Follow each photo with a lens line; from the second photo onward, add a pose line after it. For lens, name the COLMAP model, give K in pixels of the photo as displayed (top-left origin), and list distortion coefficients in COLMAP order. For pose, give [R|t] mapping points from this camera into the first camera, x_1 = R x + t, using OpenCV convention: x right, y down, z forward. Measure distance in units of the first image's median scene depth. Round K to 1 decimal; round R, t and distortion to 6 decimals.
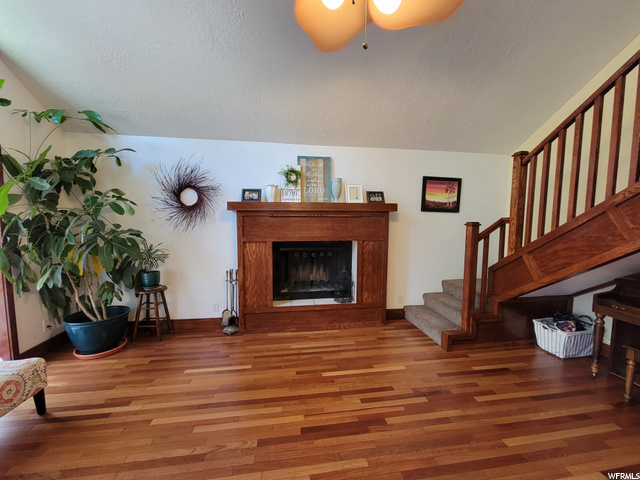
lens RADIAL K [[260.2, 0, 322.3], [0, 260.2, 240.2], [0, 0, 1]] dist [-0.002046, -0.000203]
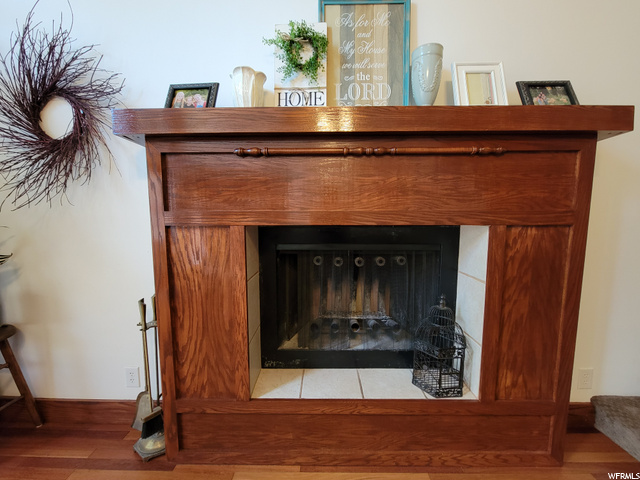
lens RADIAL K [[260.2, 0, 322.3], [0, 260.2, 240.2], [0, 0, 1]] dist [-0.002046, -0.000203]
pose [[0.986700, 0.009129, -0.162294, -0.027663], [-0.005894, 0.999774, 0.020403, 0.017091], [0.162444, -0.019175, 0.986531, 0.650019]]
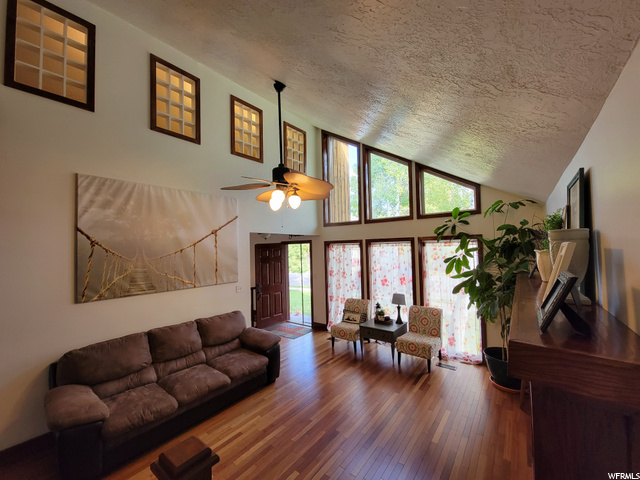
lens RADIAL K [[260.2, 0, 322.3], [0, 260.2, 240.2], [0, 0, 1]] dist [-0.002046, -0.000203]
pose [[-0.725061, -0.017129, -0.688471, 0.565578], [-0.036075, 0.999263, 0.013131, -0.215824], [0.687739, 0.034358, -0.725145, 1.077038]]
